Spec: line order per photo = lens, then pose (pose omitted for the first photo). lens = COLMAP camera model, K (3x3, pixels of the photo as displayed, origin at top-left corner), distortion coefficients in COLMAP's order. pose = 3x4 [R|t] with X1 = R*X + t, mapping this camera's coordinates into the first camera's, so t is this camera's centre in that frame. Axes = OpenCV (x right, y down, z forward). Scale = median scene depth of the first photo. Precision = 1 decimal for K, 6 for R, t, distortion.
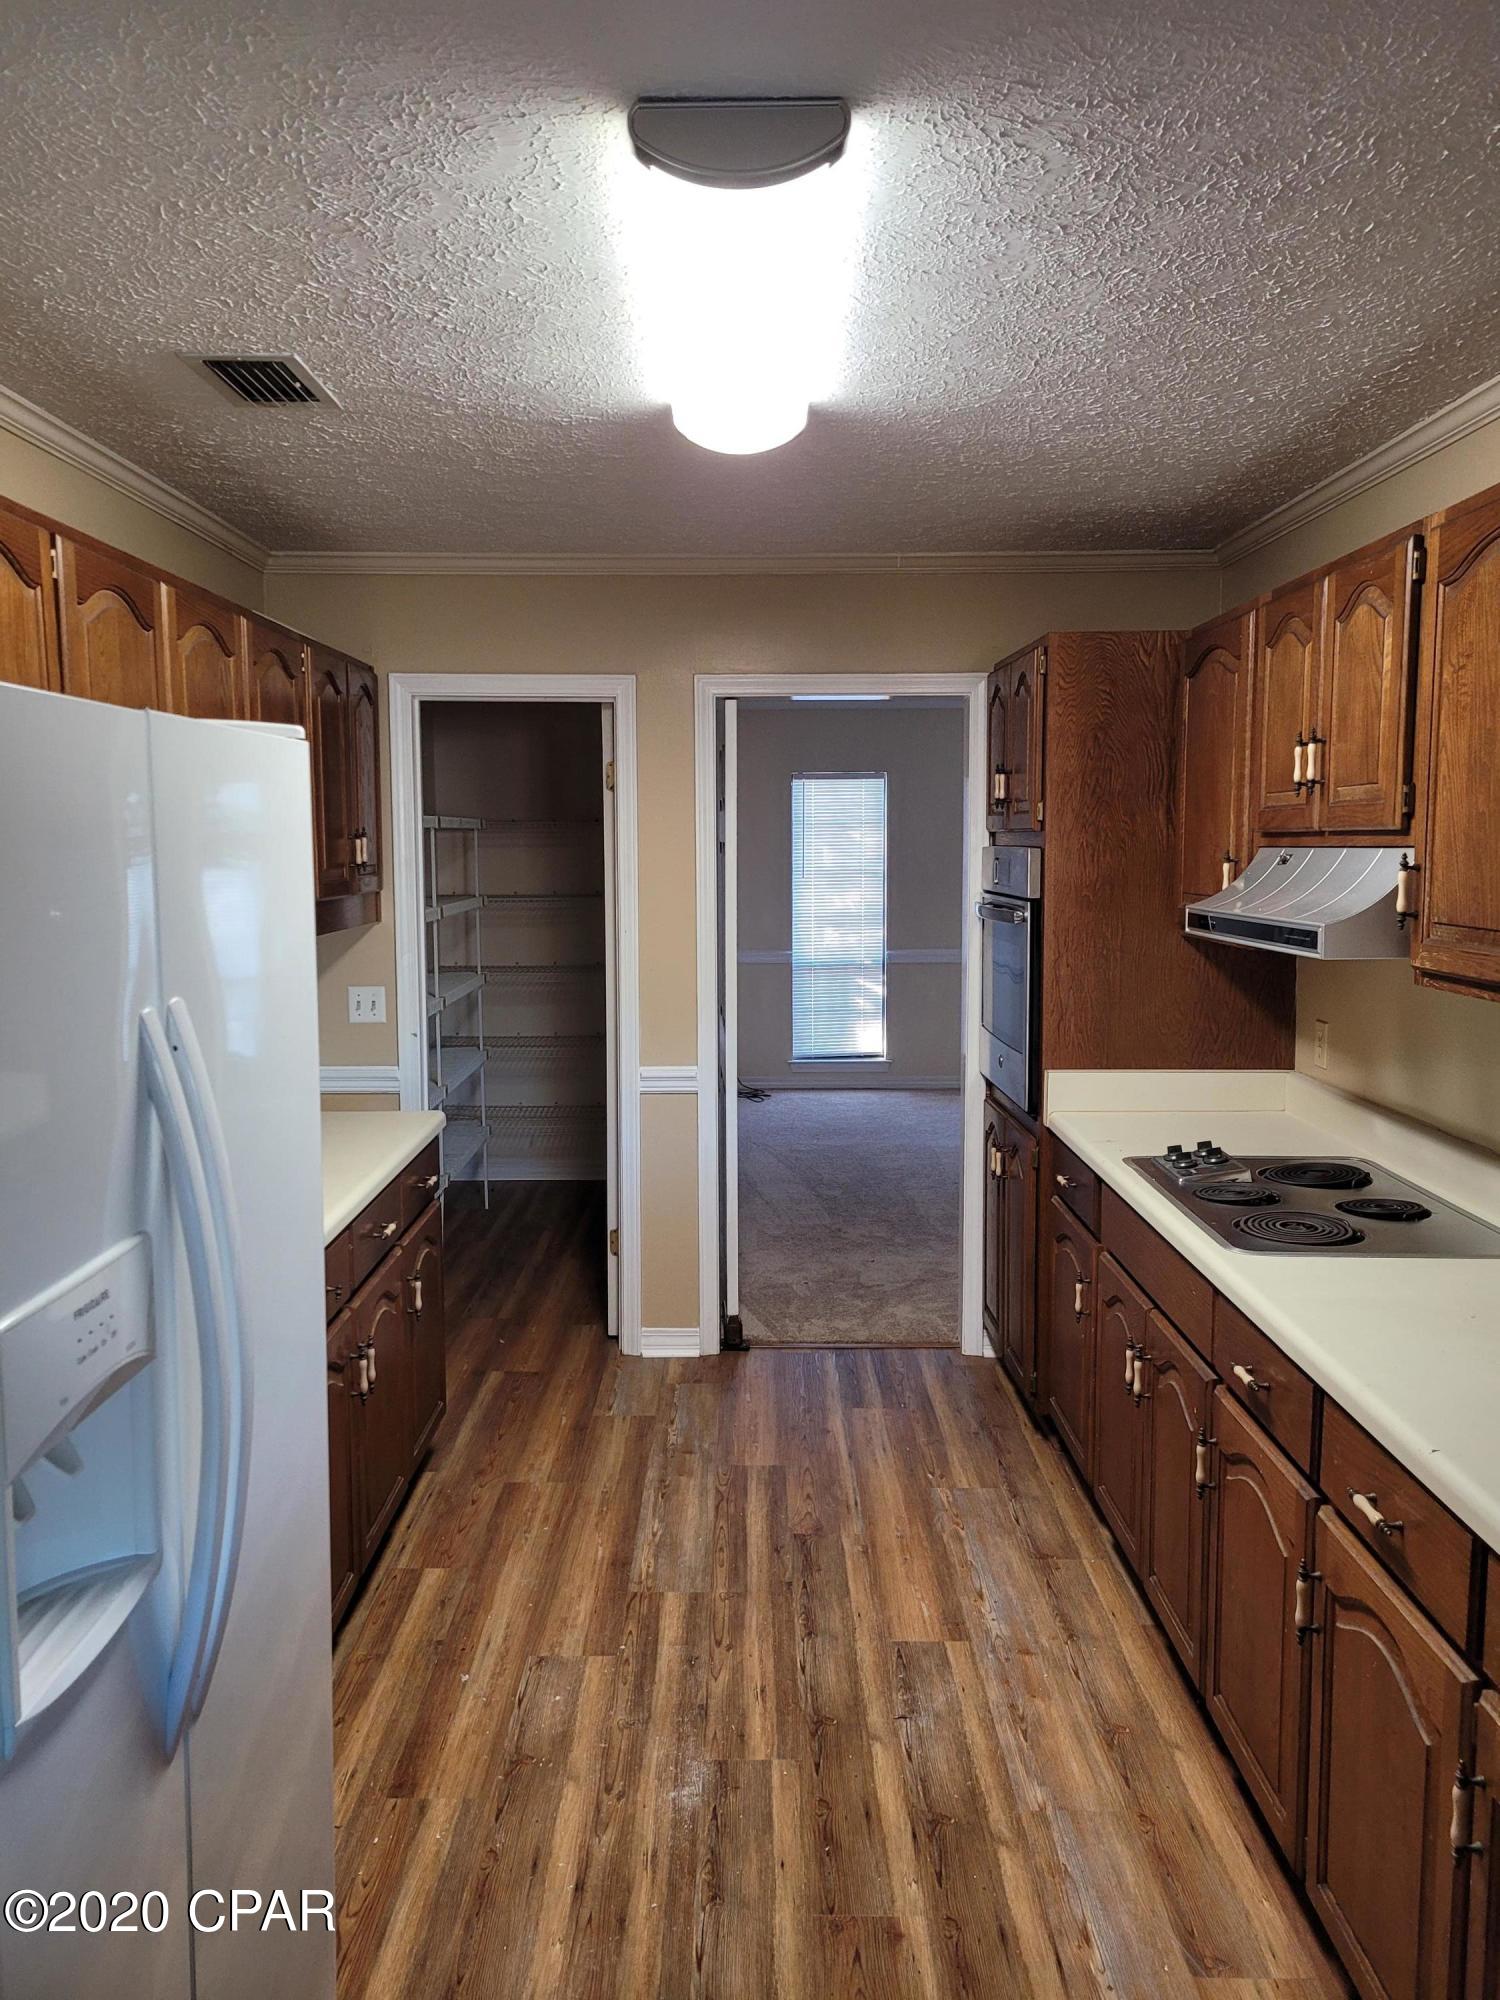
lens RADIAL K [[1514.0, 0, 750.0], [0, 1514.0, 1000.7], [0, 0, 1]] dist [0.058869, -0.028555]
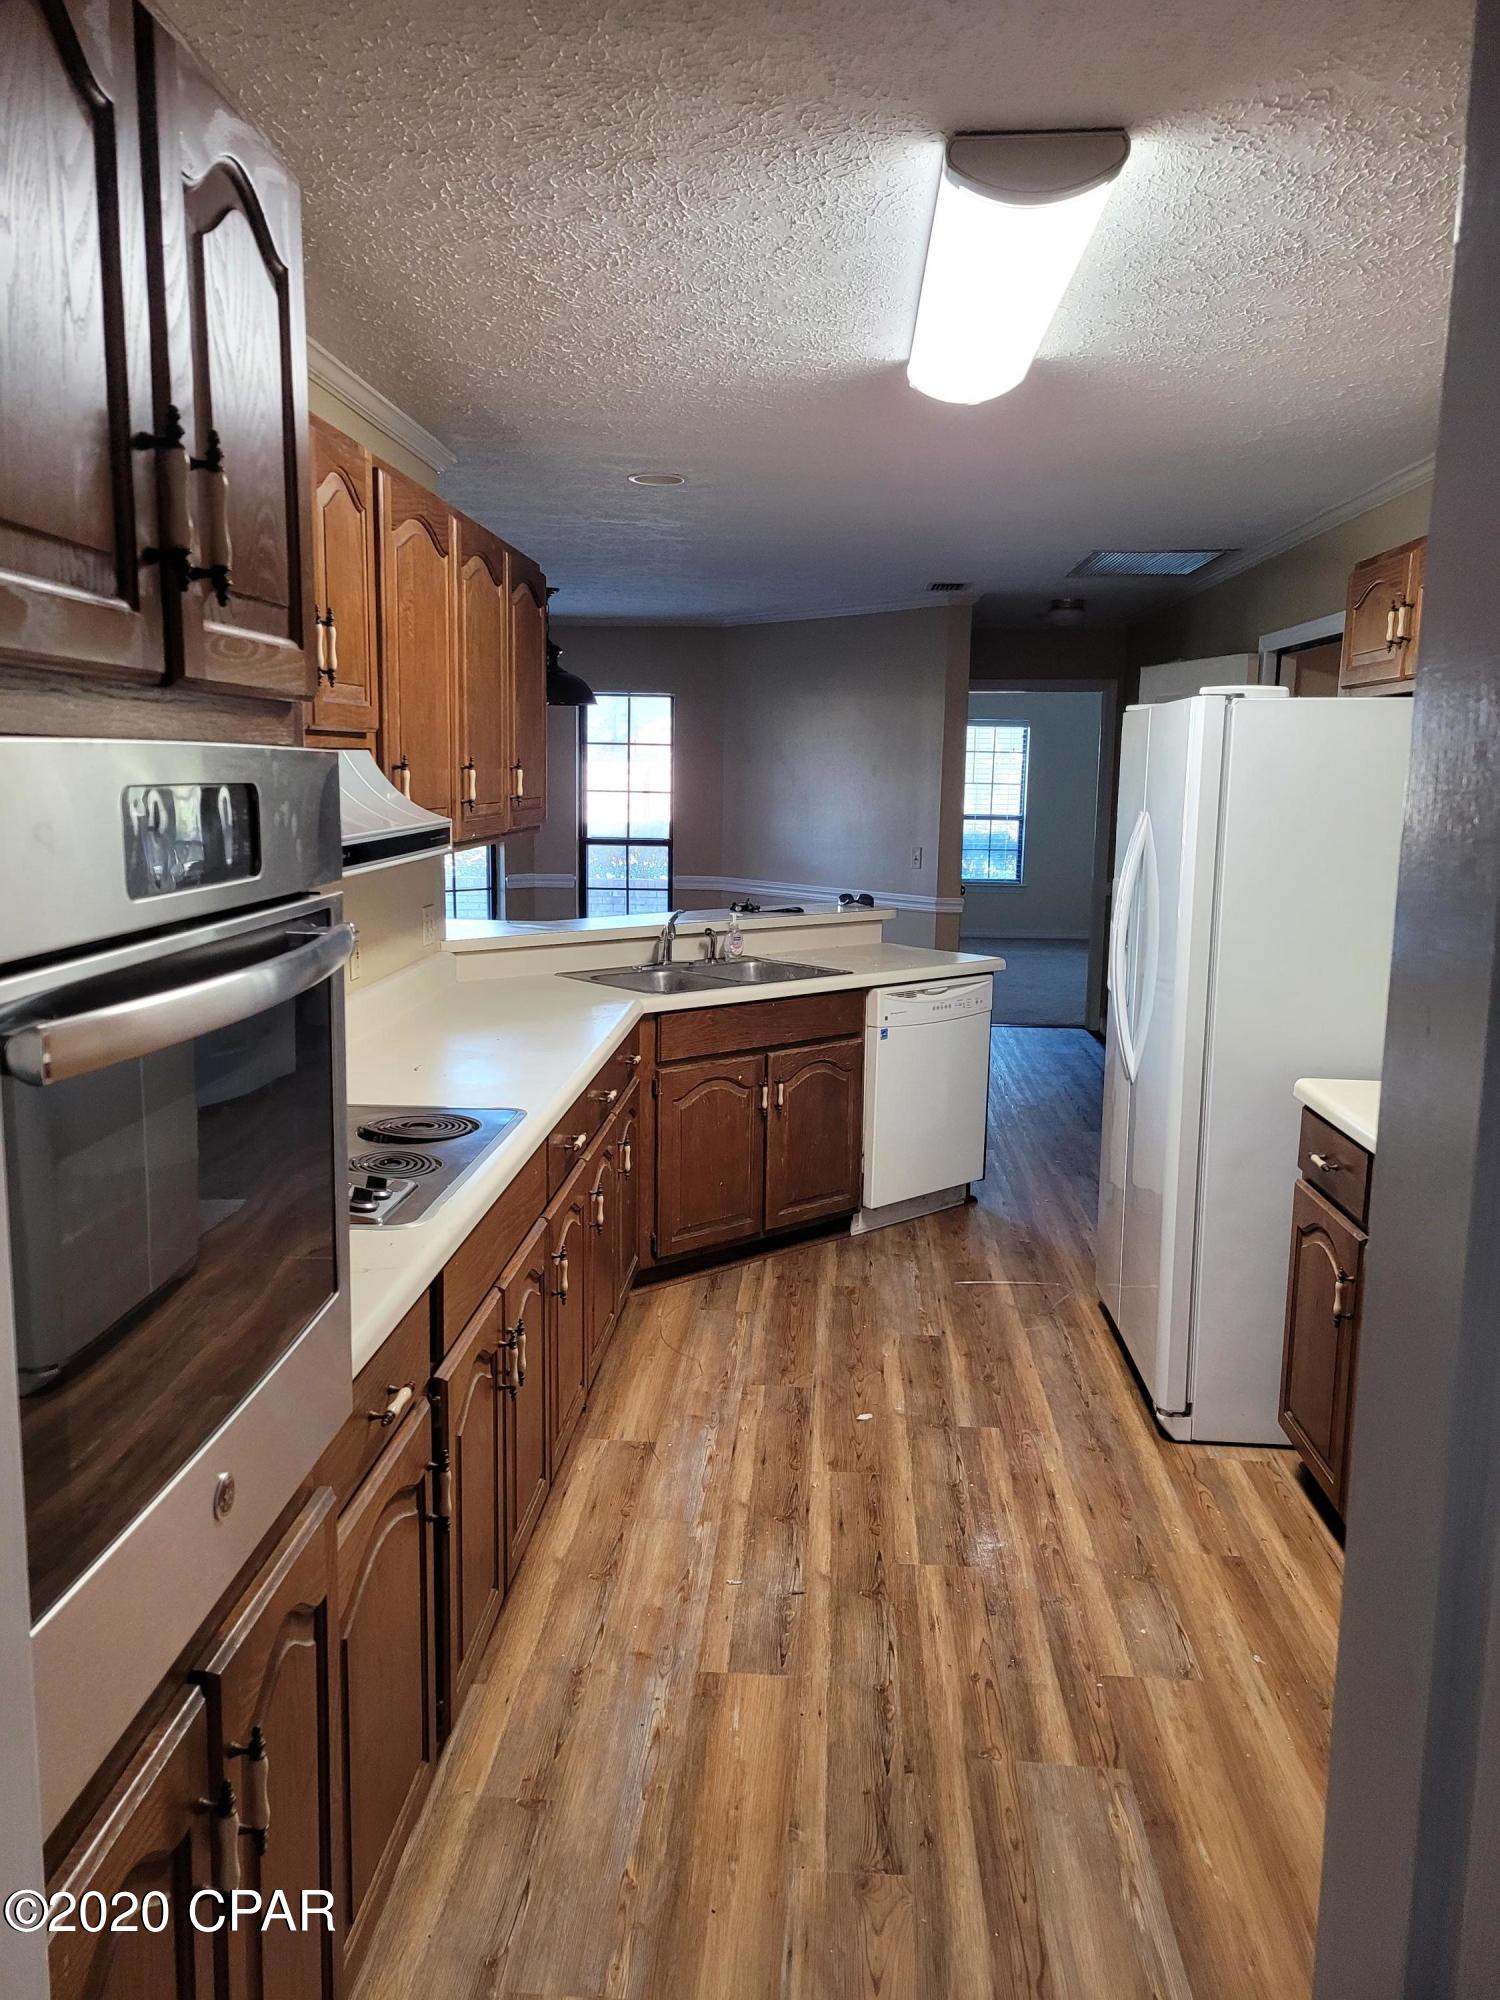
lens RADIAL K [[1514.0, 0, 750.0], [0, 1514.0, 999.9], [0, 0, 1]] dist [0.058869, -0.028555]
pose [[-0.997873, -0.018722, 0.062441, 0.069527], [-0.001914, 0.965870, 0.259019, -0.182358], [-0.065159, 0.258349, -0.963852, 1.804630]]
